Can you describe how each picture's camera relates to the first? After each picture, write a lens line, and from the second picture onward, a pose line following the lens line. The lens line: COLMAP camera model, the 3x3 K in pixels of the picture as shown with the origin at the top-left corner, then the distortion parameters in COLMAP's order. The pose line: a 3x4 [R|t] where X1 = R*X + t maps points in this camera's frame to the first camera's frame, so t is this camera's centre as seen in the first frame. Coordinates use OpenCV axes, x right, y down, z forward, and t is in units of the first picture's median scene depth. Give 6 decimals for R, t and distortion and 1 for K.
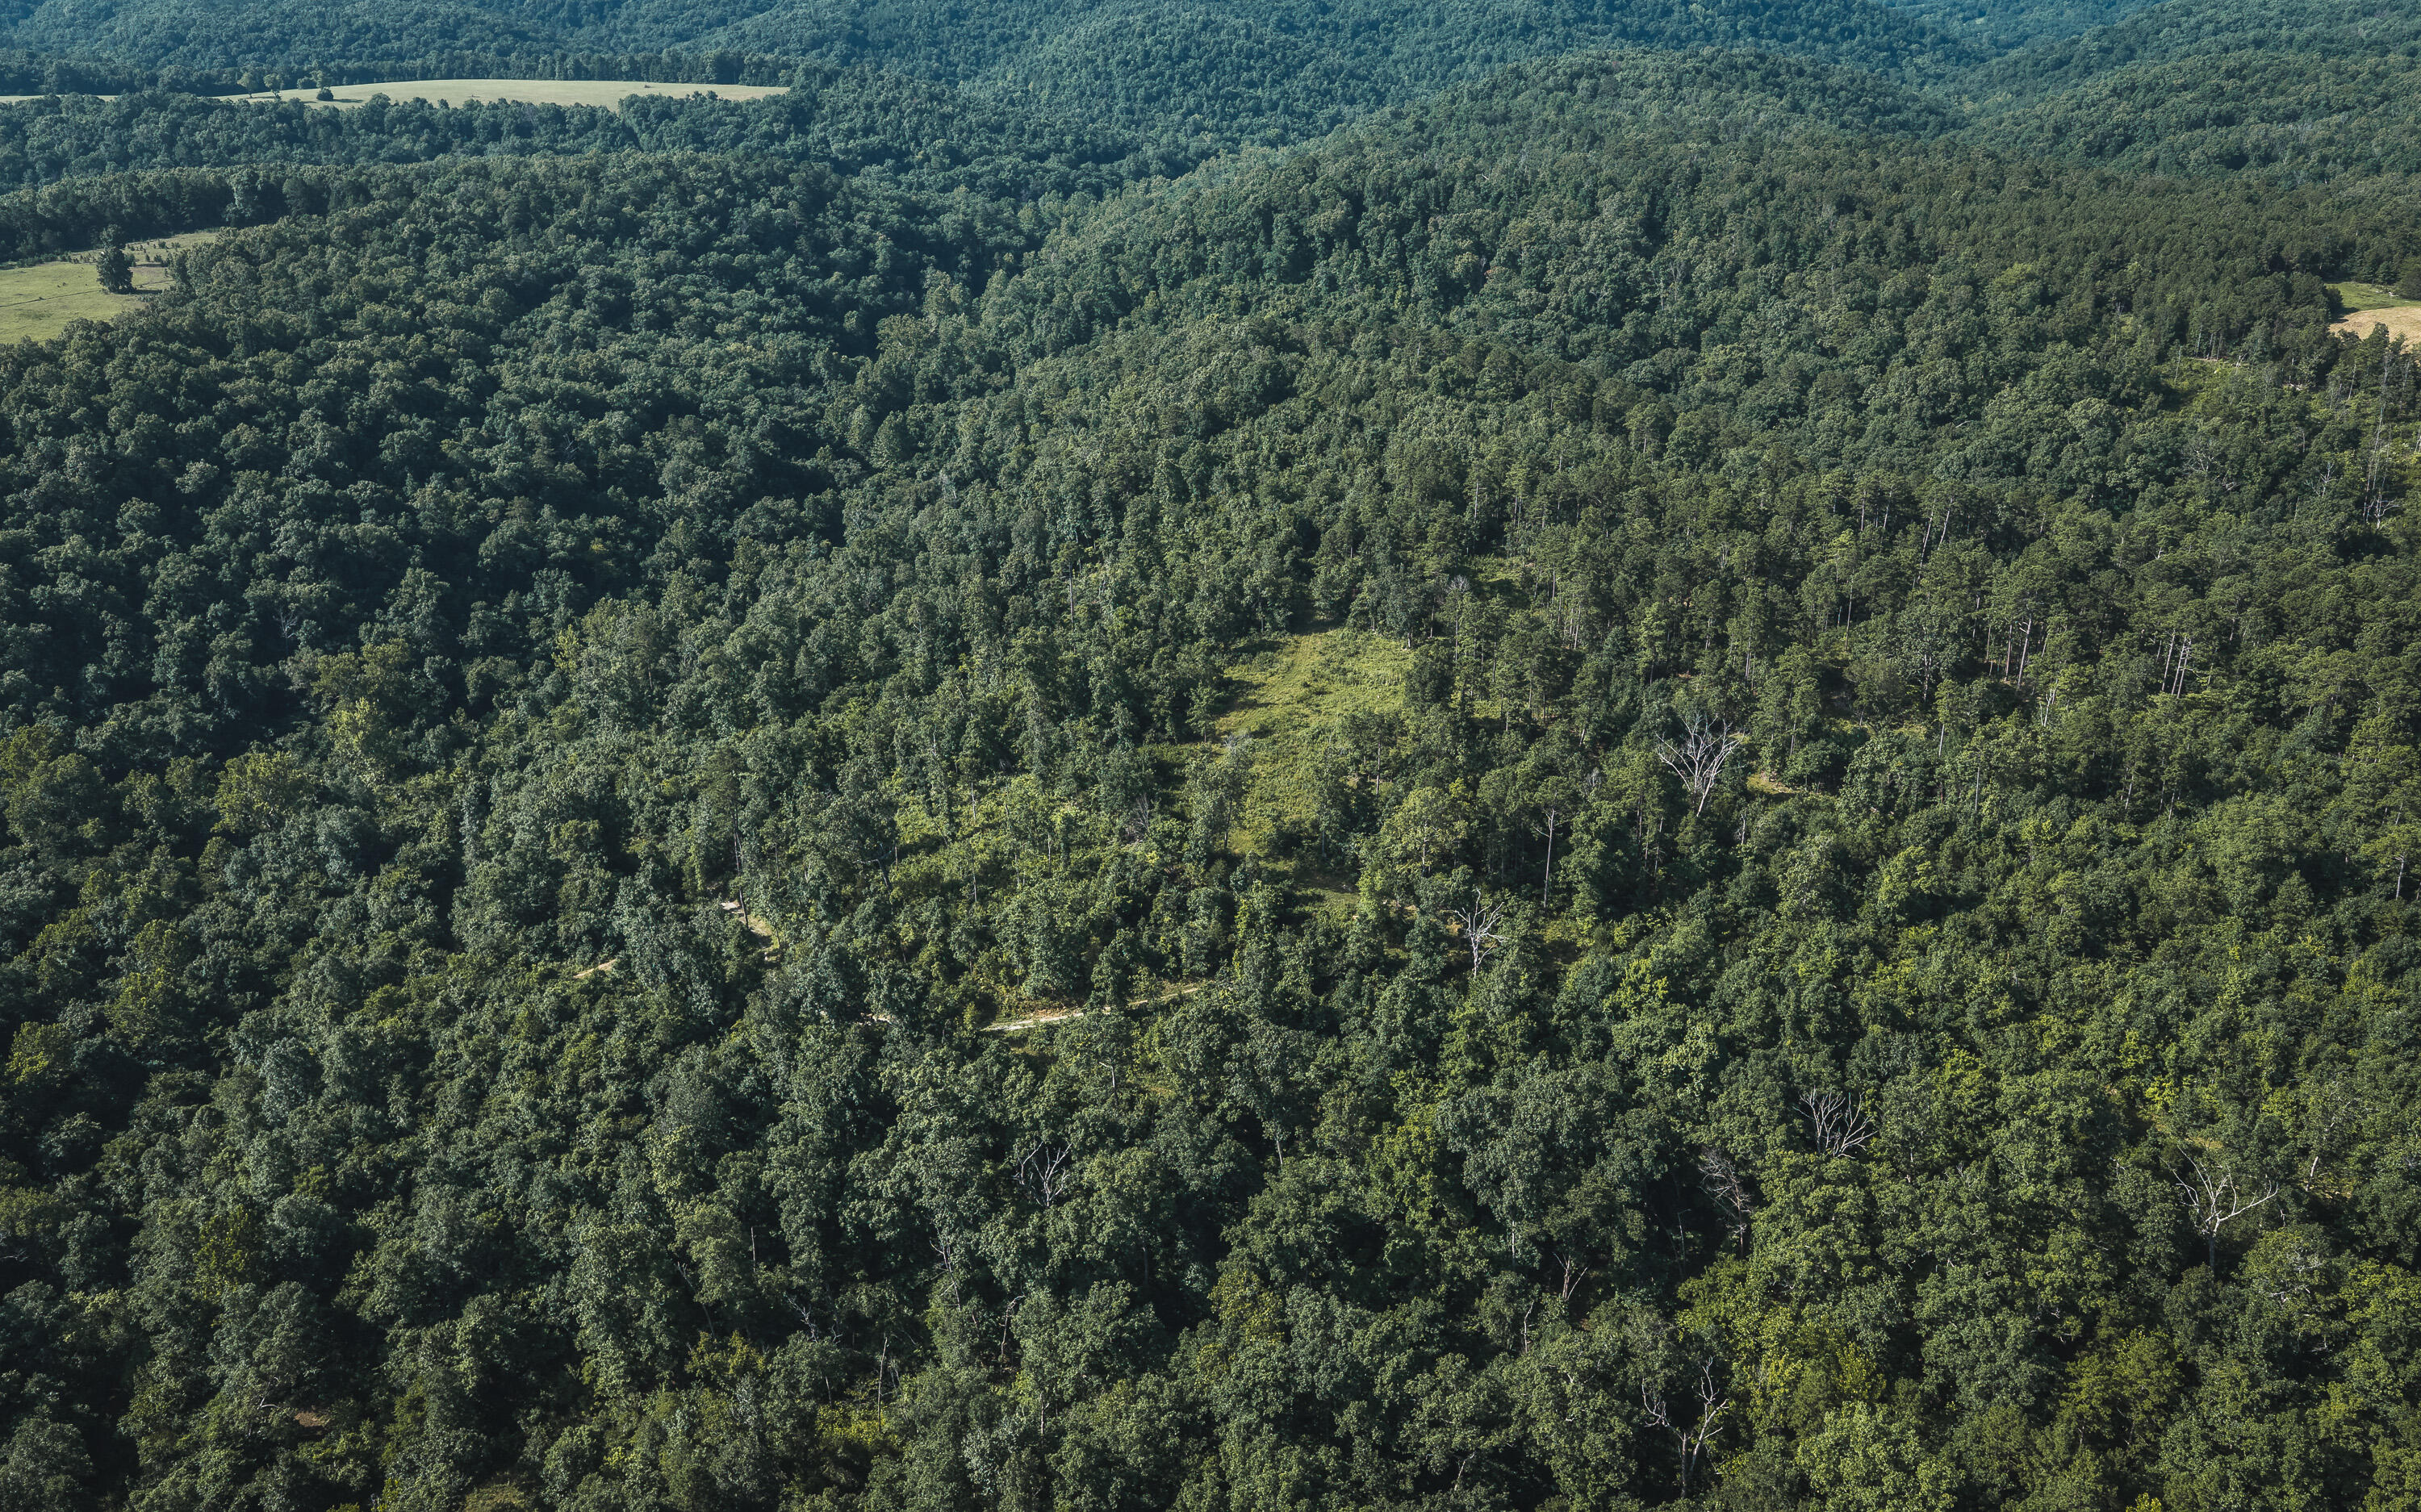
lens RADIAL K [[2046.7, 0, 1215.0], [0, 2046.7, 707.8], [0, 0, 1]] dist [0.022054, -0.035557]
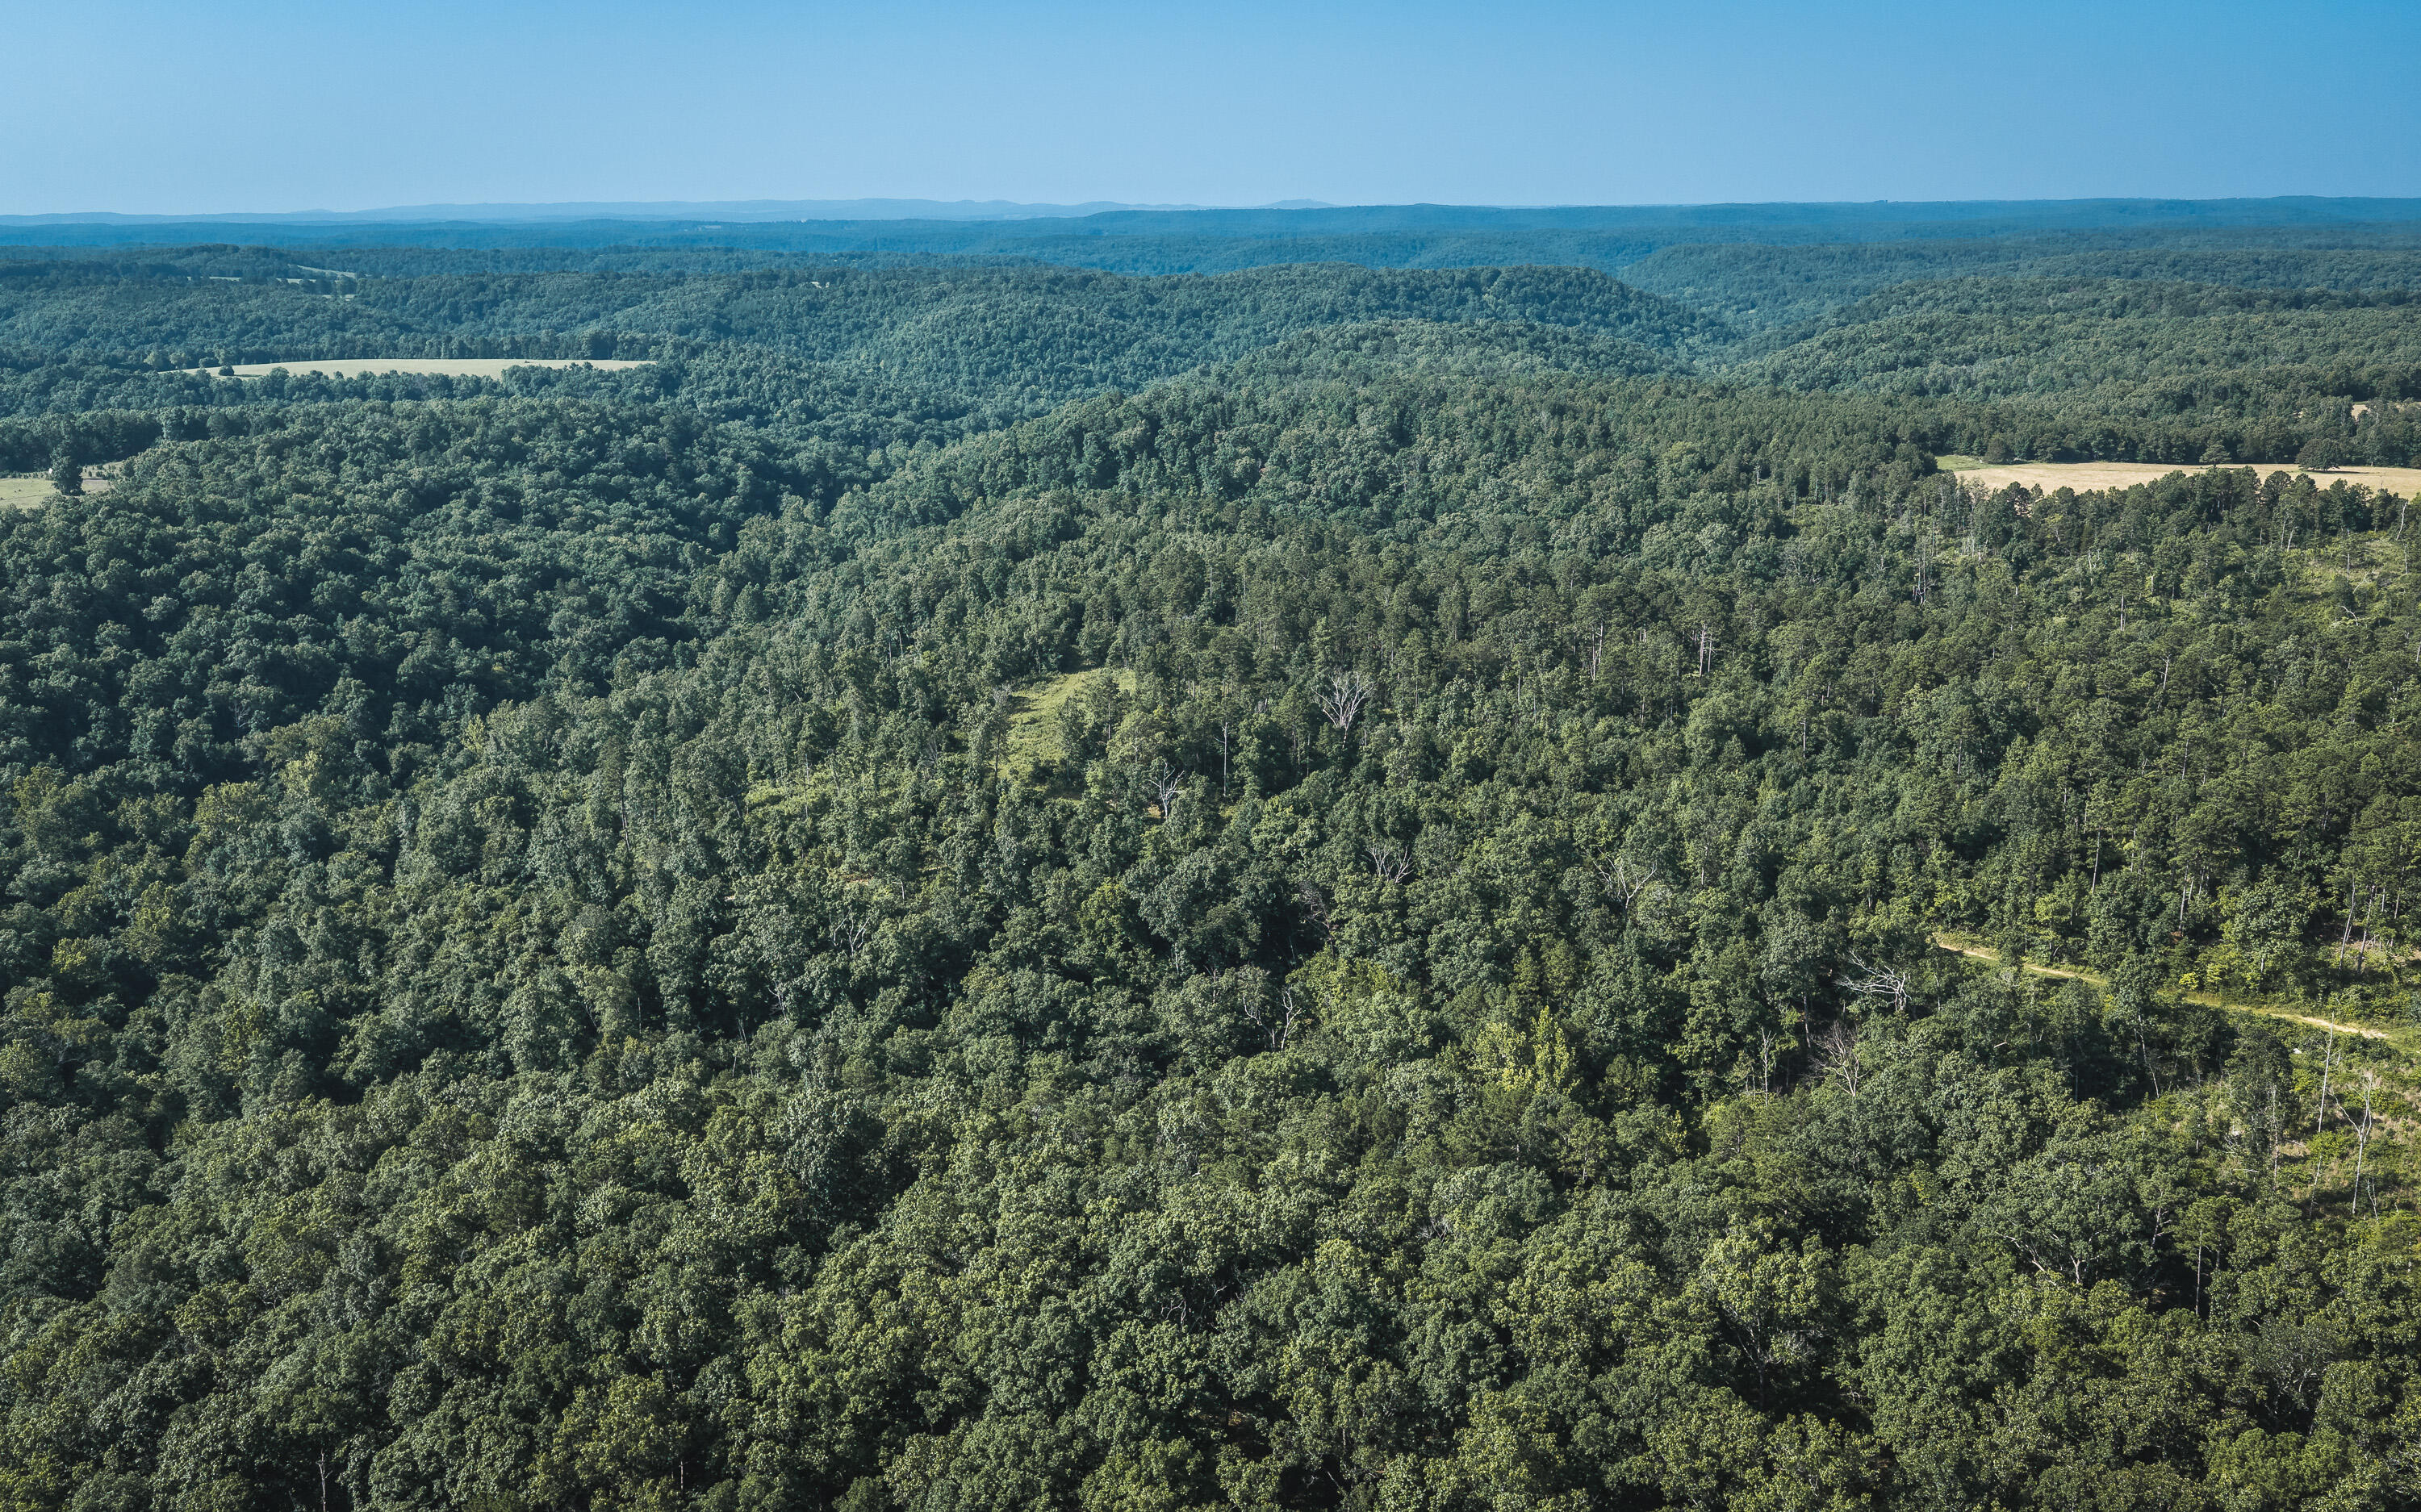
lens RADIAL K [[2046.7, 0, 1235.5], [0, 2046.7, 689.8], [0, 0, 1]] dist [0.022054, -0.035557]
pose [[0.996867, -0.027504, 0.074153, 0.042833], [0.038608, 0.987511, -0.152745, 0.148397], [-0.069026, 0.155129, 0.985480, -0.230218]]
